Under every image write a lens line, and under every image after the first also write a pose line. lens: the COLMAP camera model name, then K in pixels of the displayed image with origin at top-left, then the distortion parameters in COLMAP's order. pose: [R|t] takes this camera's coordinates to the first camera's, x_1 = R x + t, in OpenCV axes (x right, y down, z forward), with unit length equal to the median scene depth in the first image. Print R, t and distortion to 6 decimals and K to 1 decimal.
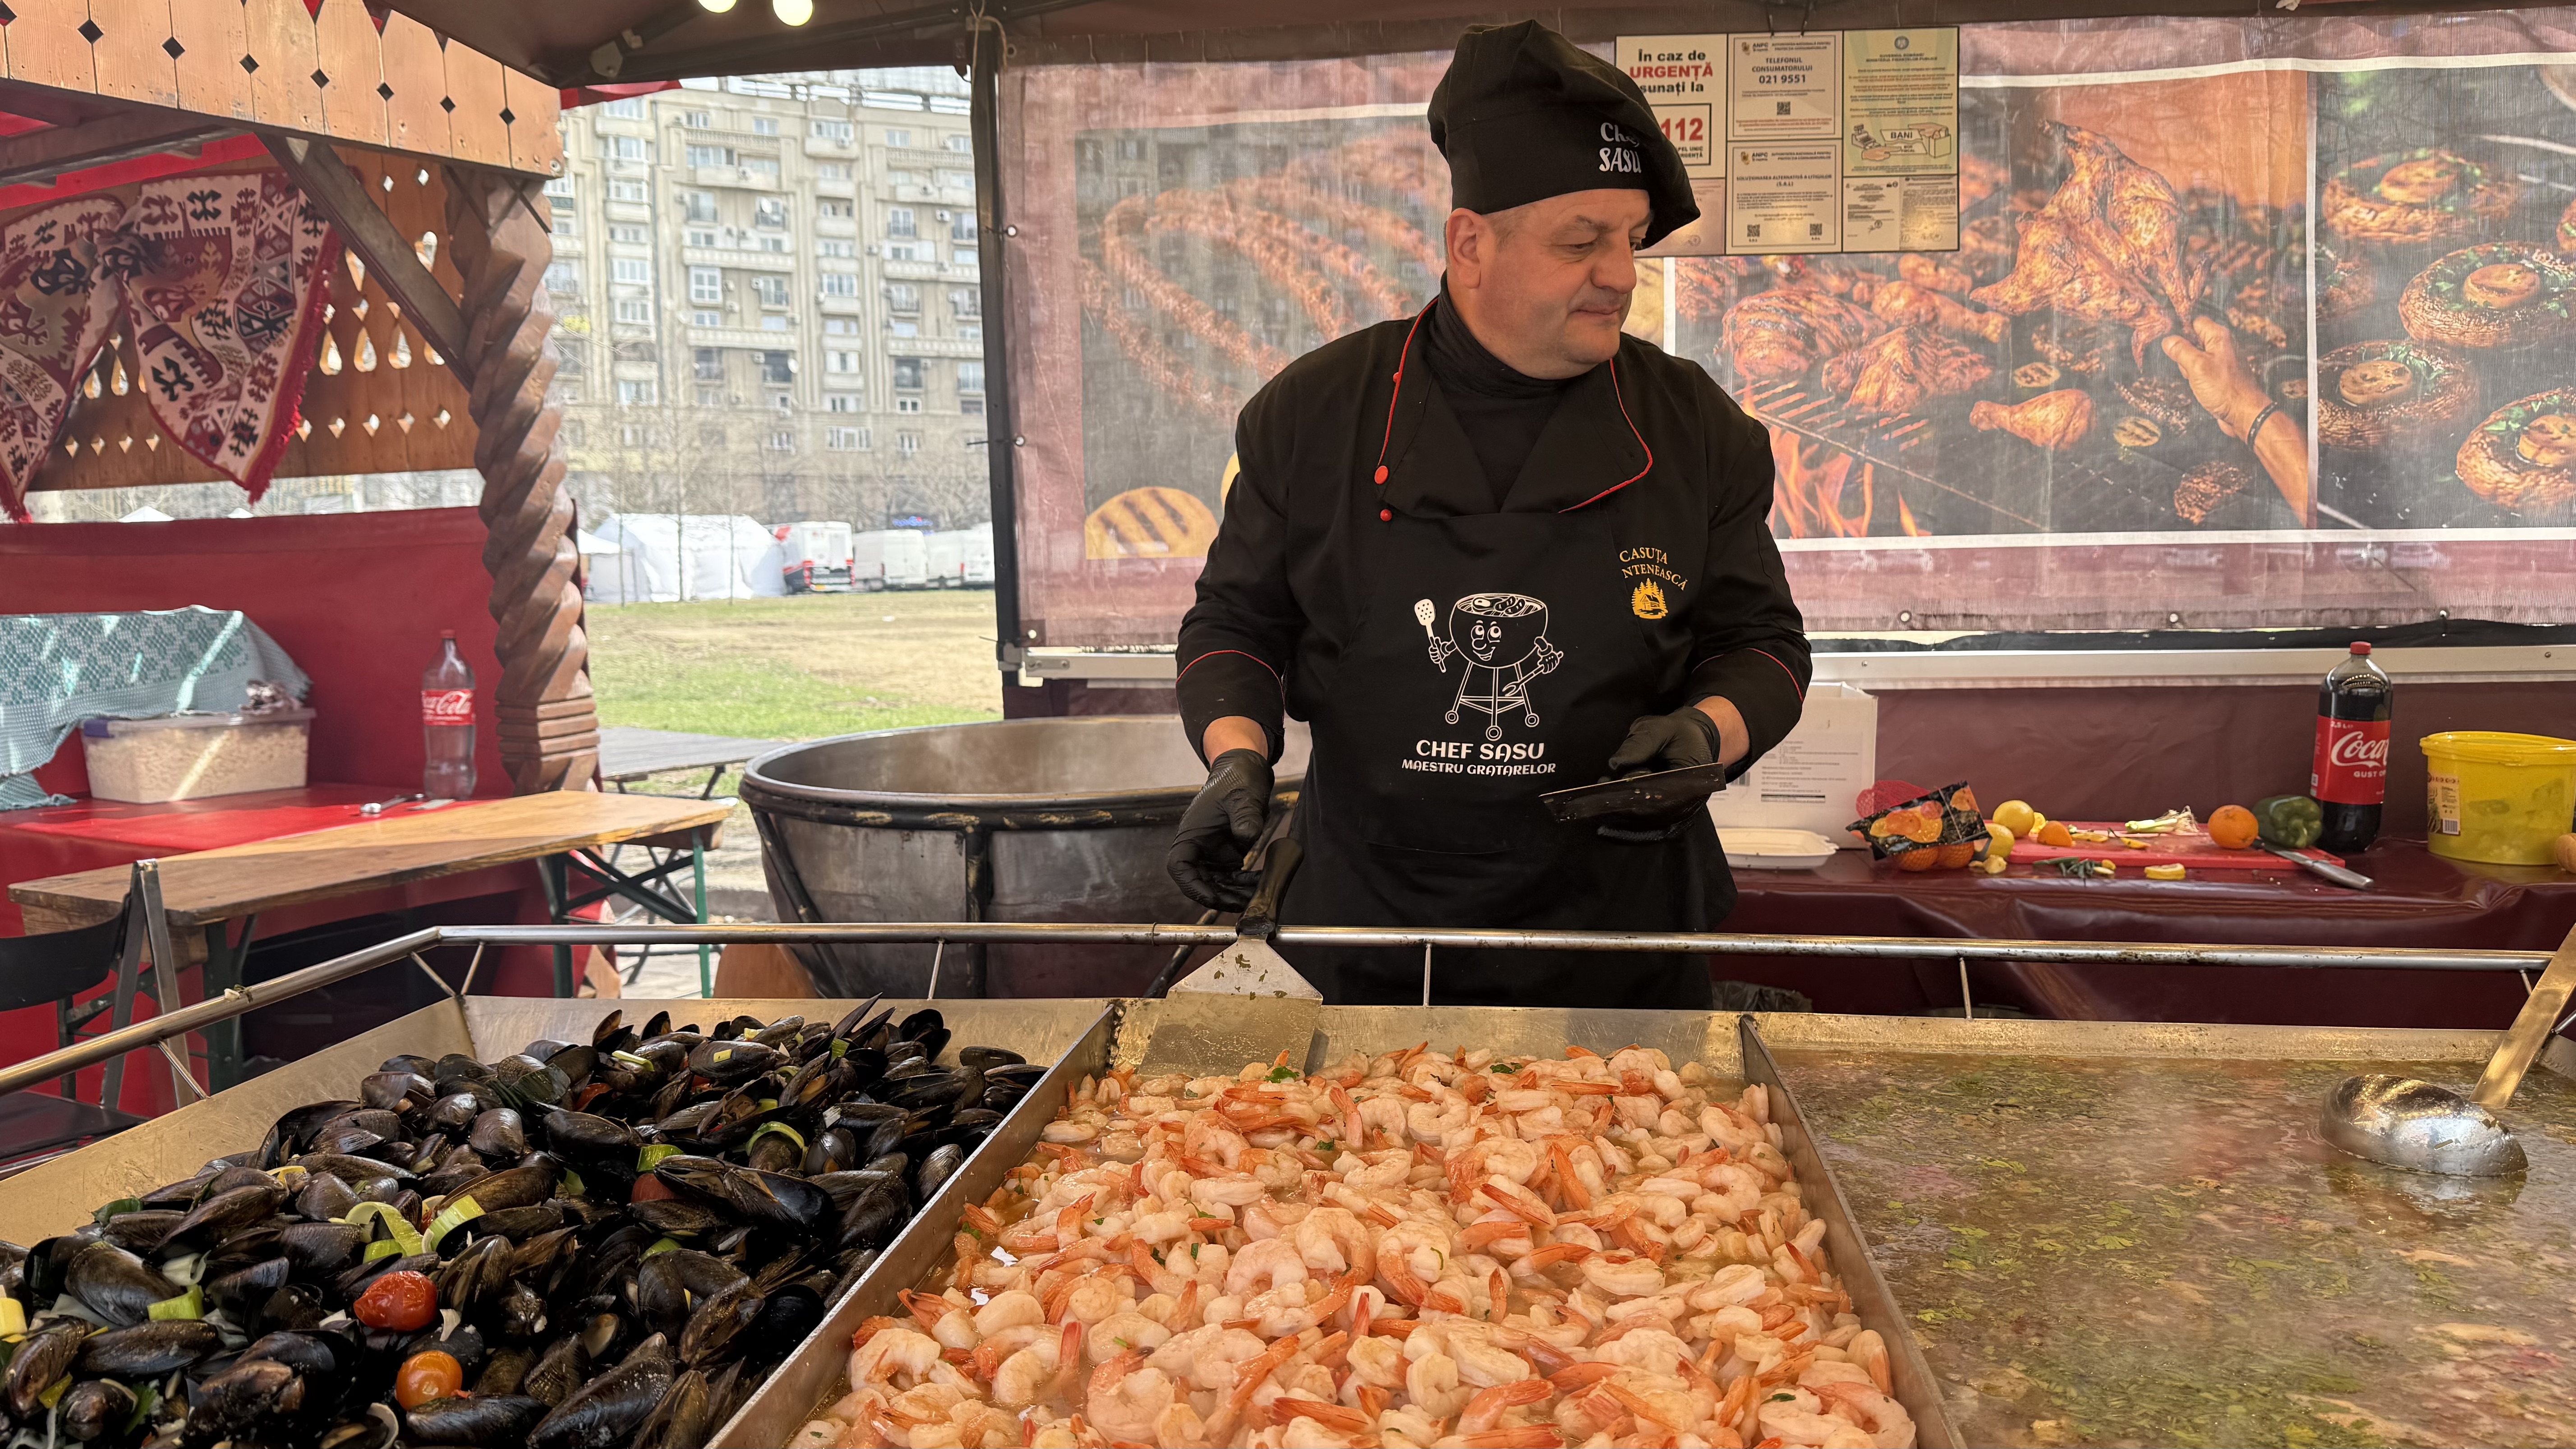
lens RADIAL K [[1830.8, 0, 1293.4], [0, 1830.8, 724.1], [0, 0, 1]] dist [0.041775, -0.063988]
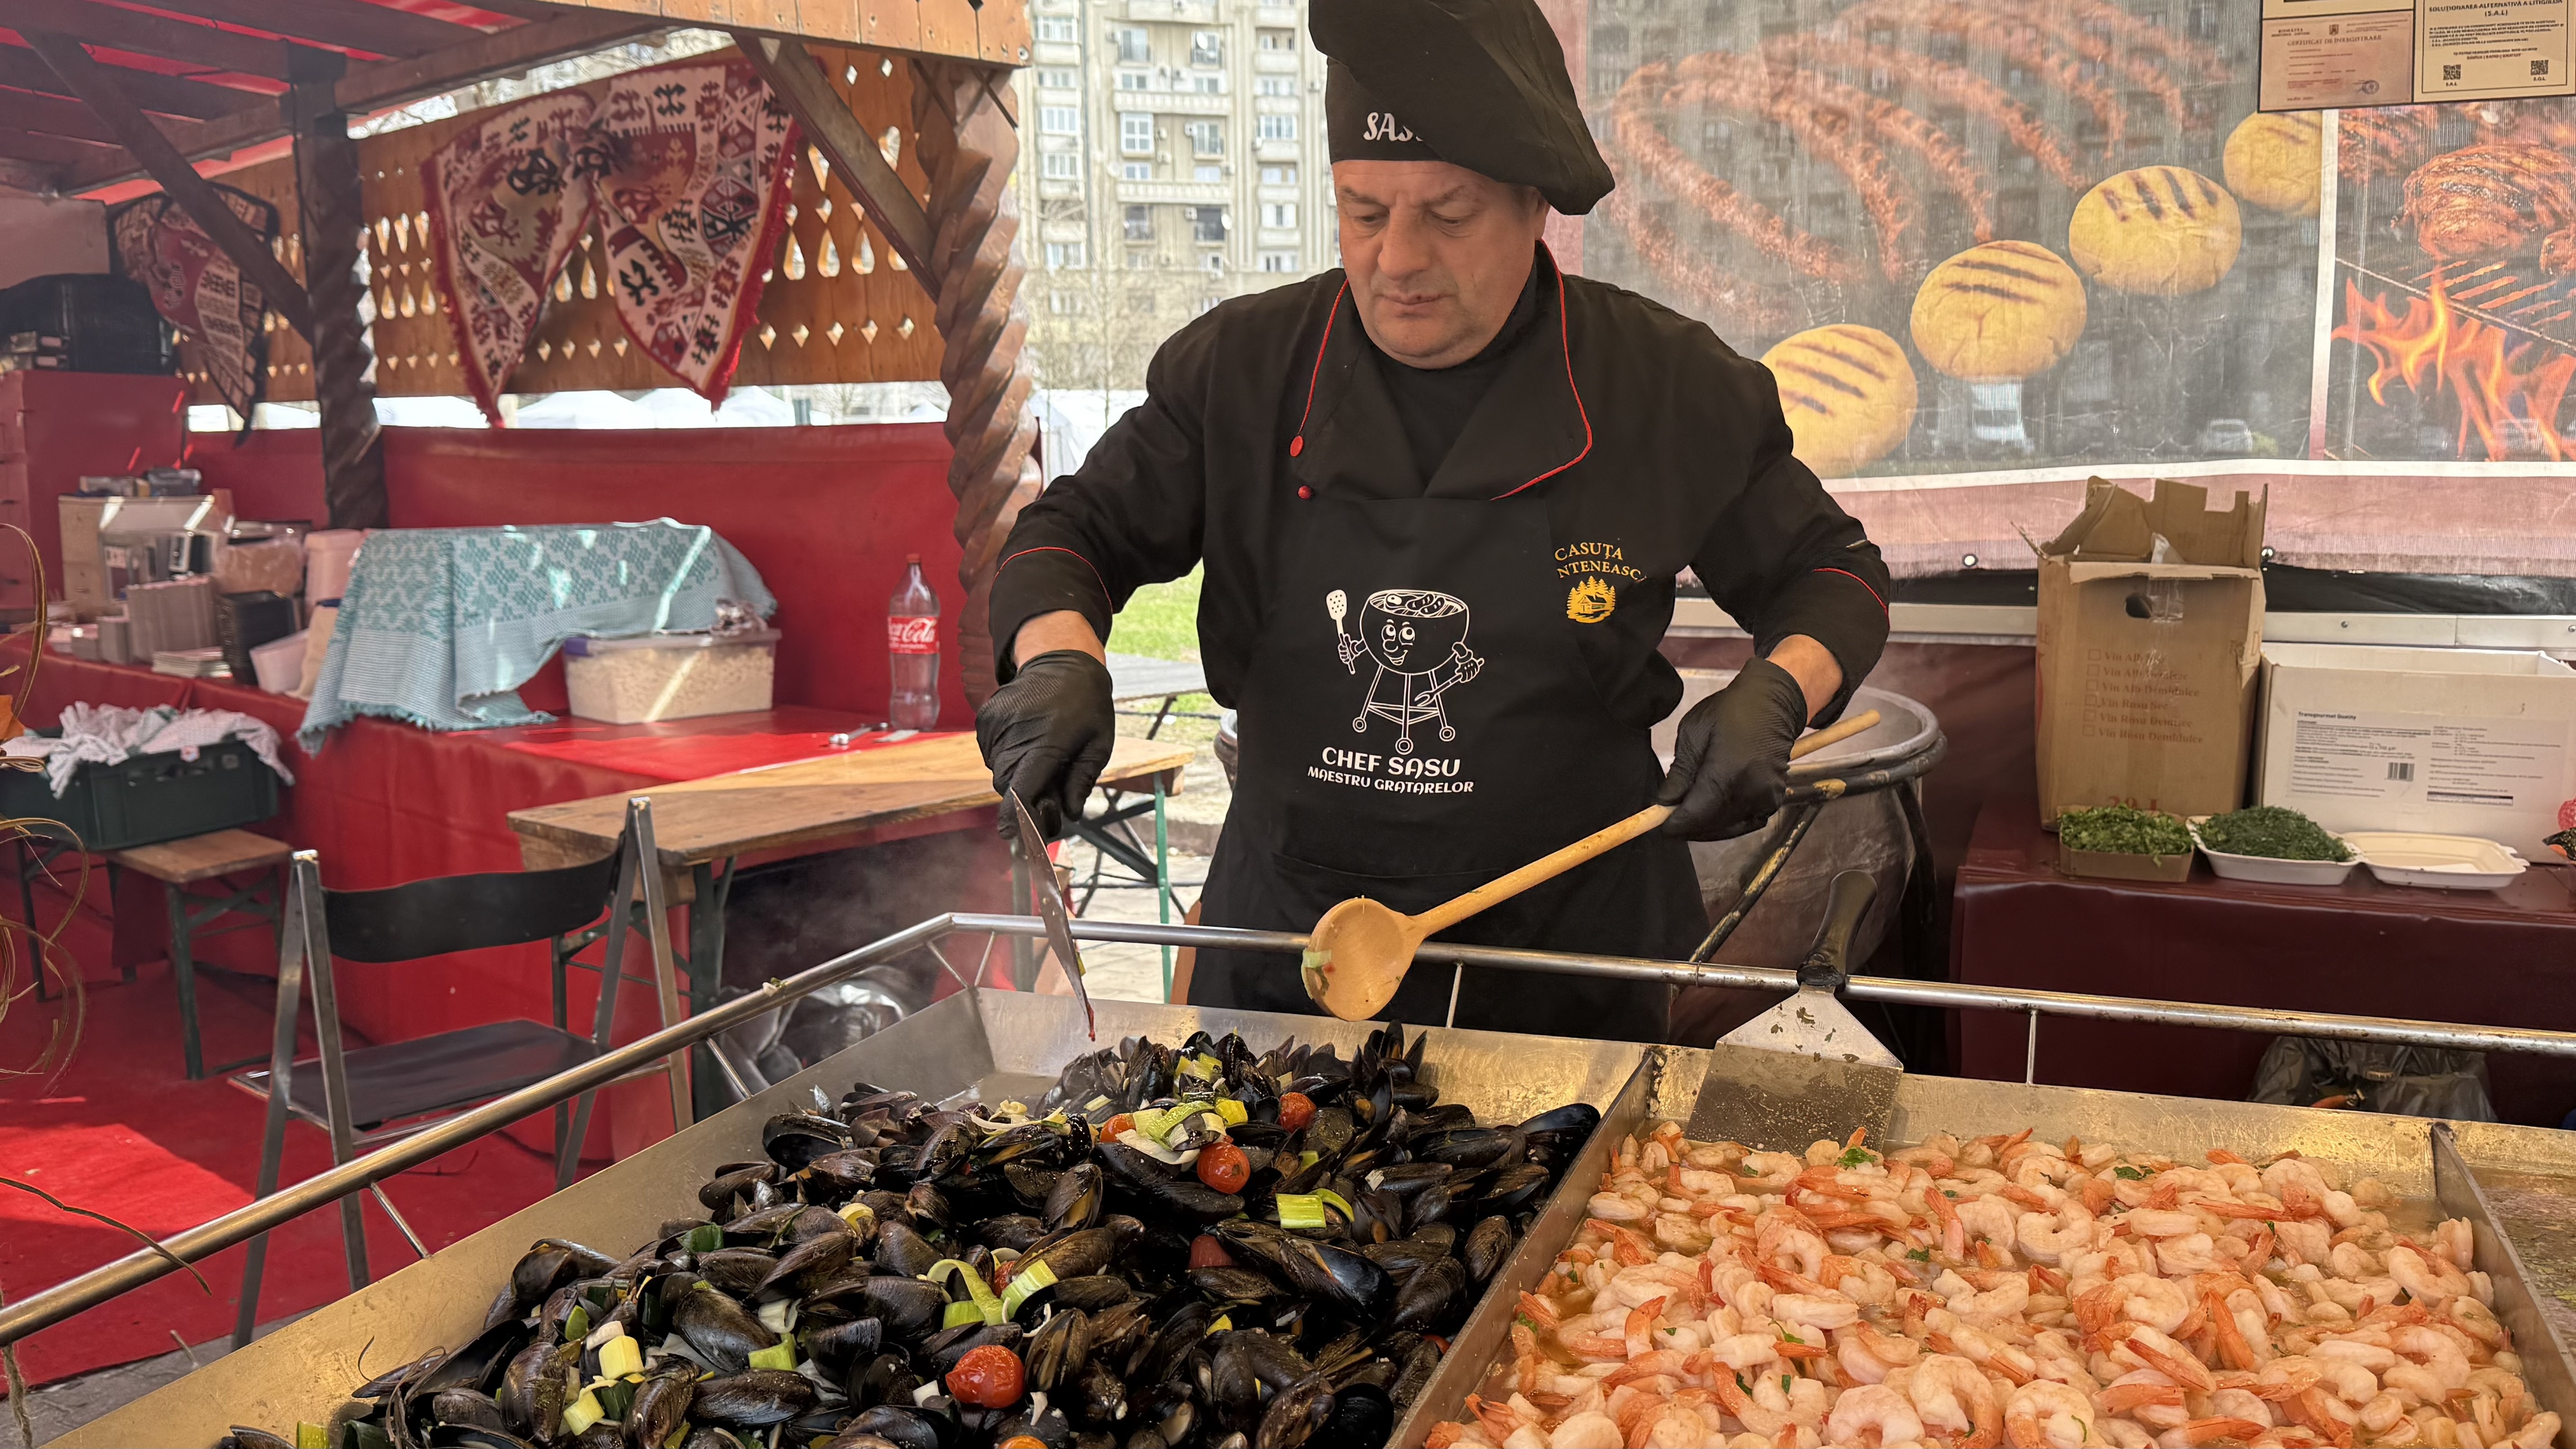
lens RADIAL K [[2062.8, 0, 1305.4], [0, 2062.8, 746.5], [0, 0, 1]] dist [0.073211, -0.068515]
pose [[0.974763, 0.033247, -0.220753, -0.025463], [-0.019989, 0.997874, 0.062024, -0.031067], [0.222346, -0.056046, 0.973356, -0.011113]]
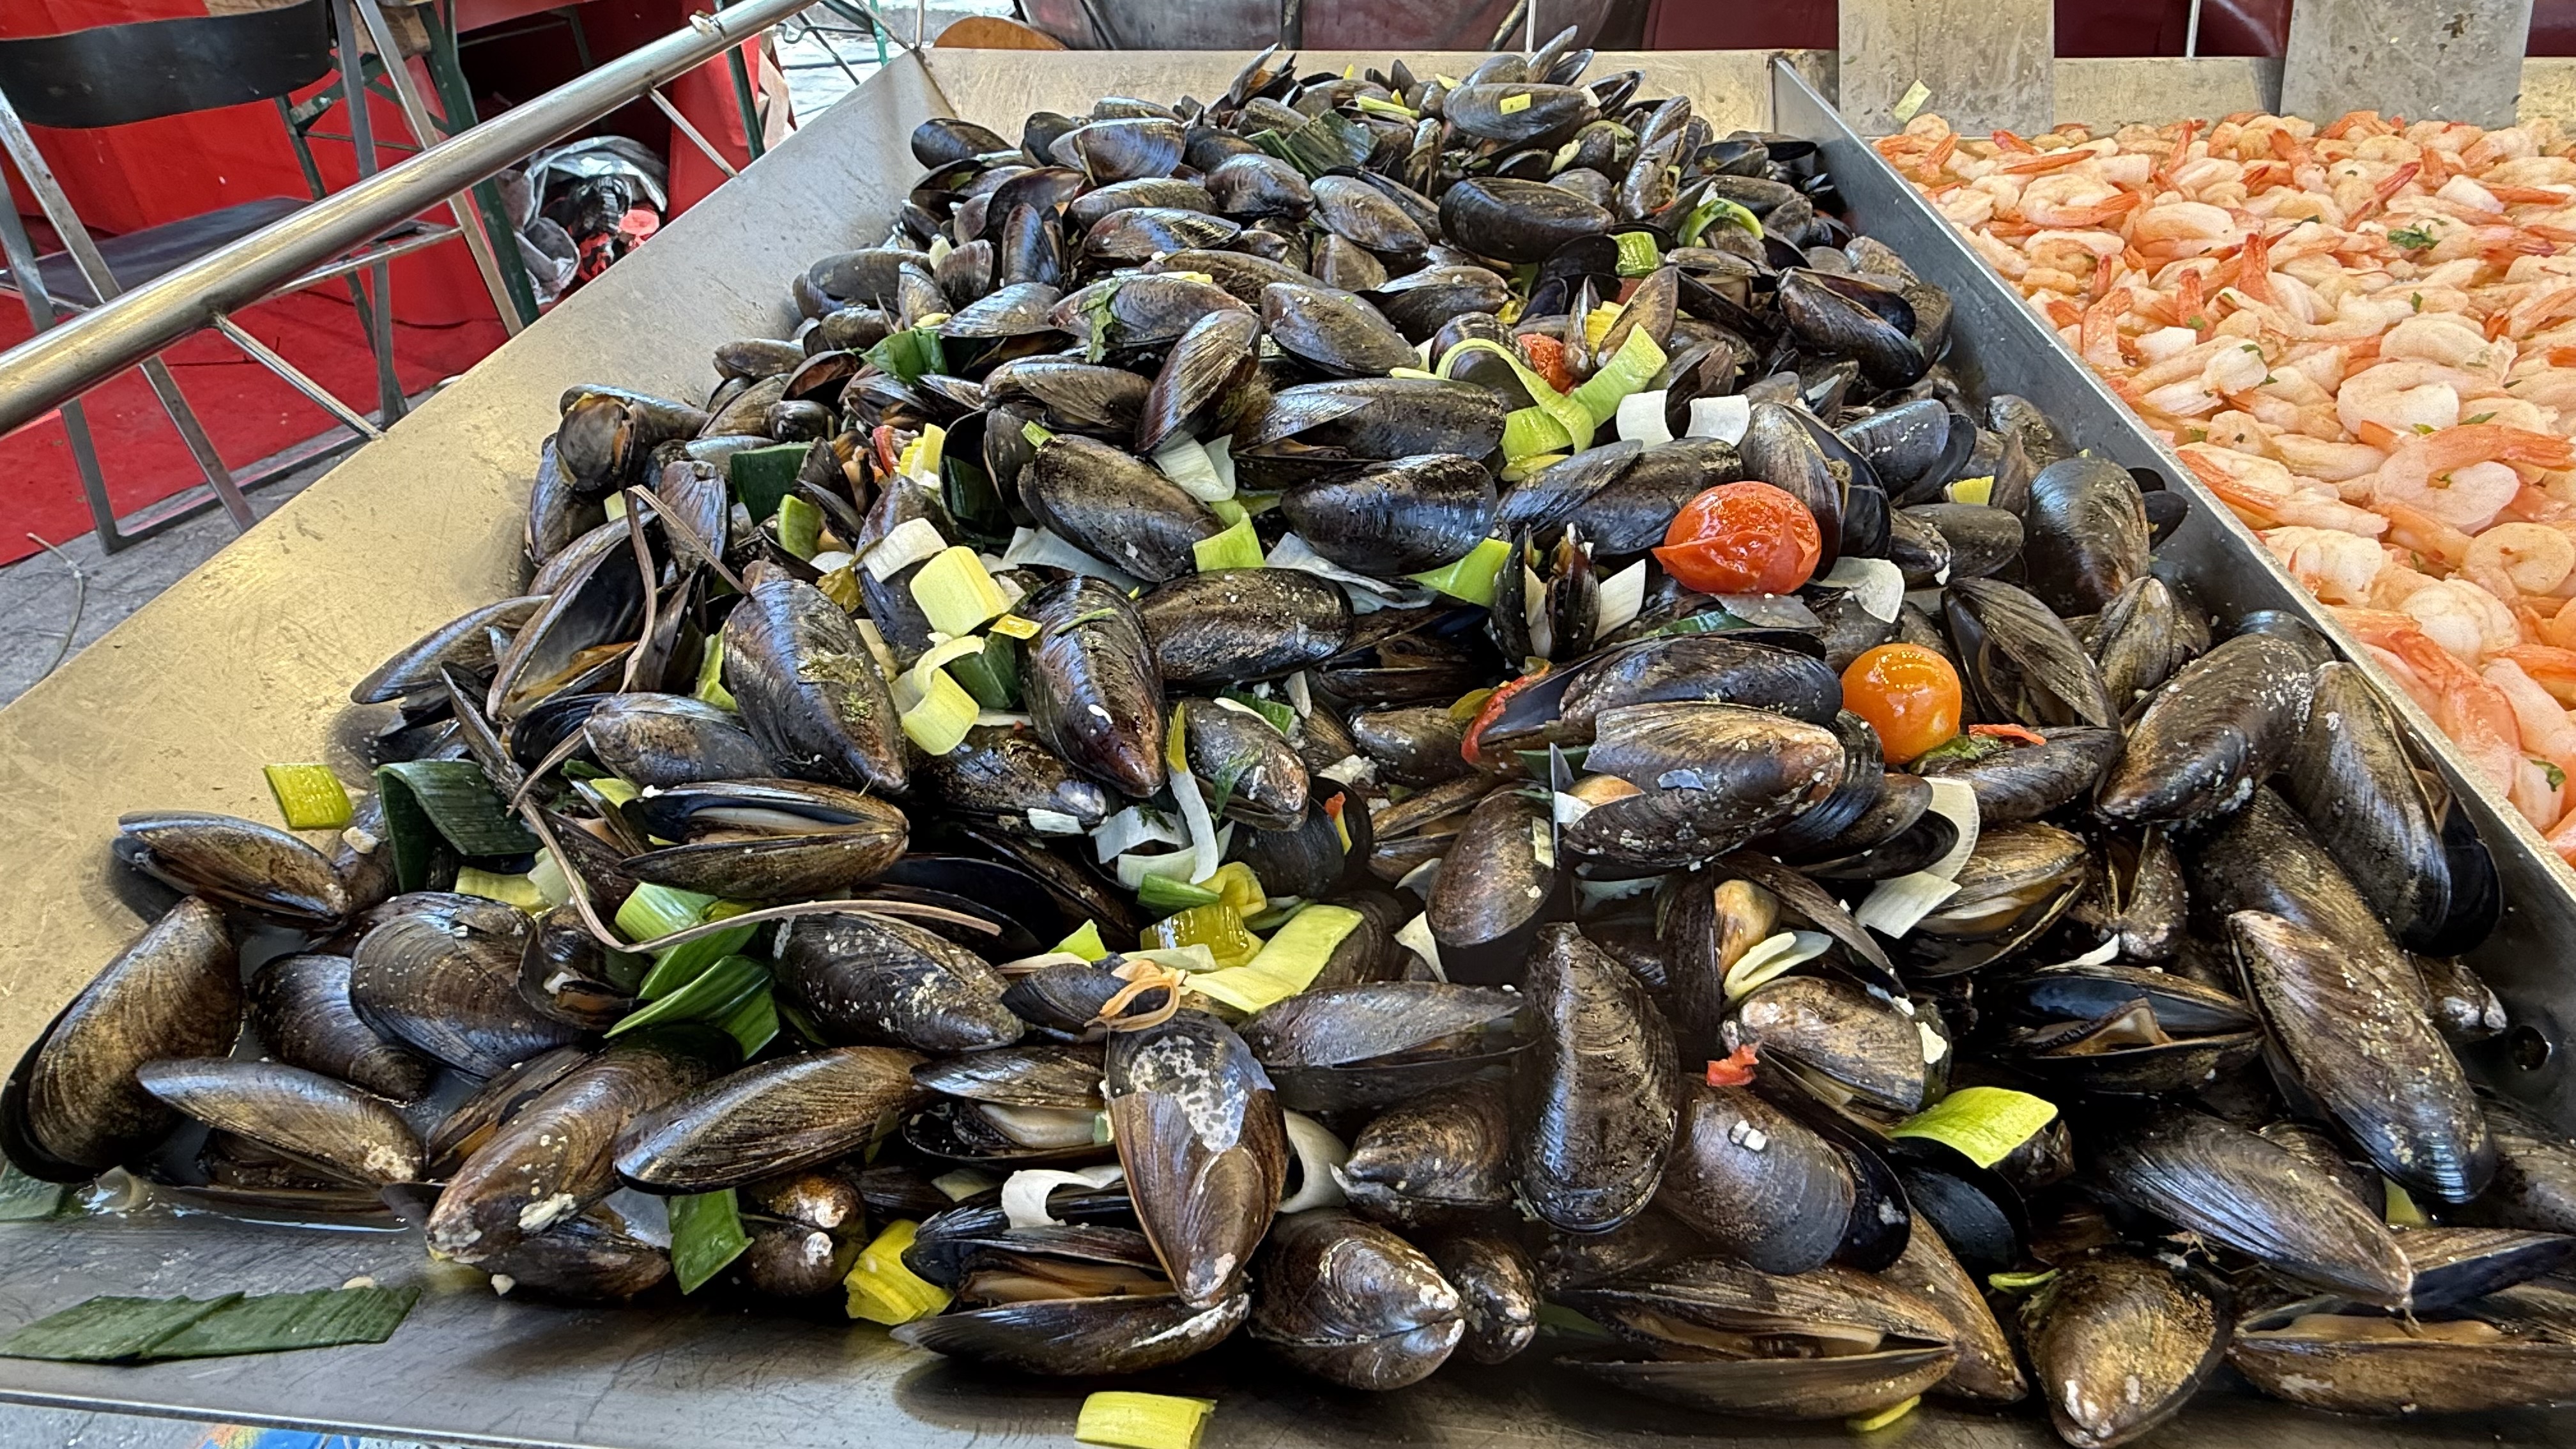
lens RADIAL K [[1332.1, 0, 1267.1], [0, 1332.1, 726.1], [0, 0, 1]] dist [0.000115, 0.001900]
pose [[0.998666, -0.026218, 0.044482, -0.199399], [-0.002085, 0.840311, 0.542101, 0.048125], [-0.051592, -0.541471, 0.839135, 0.207905]]
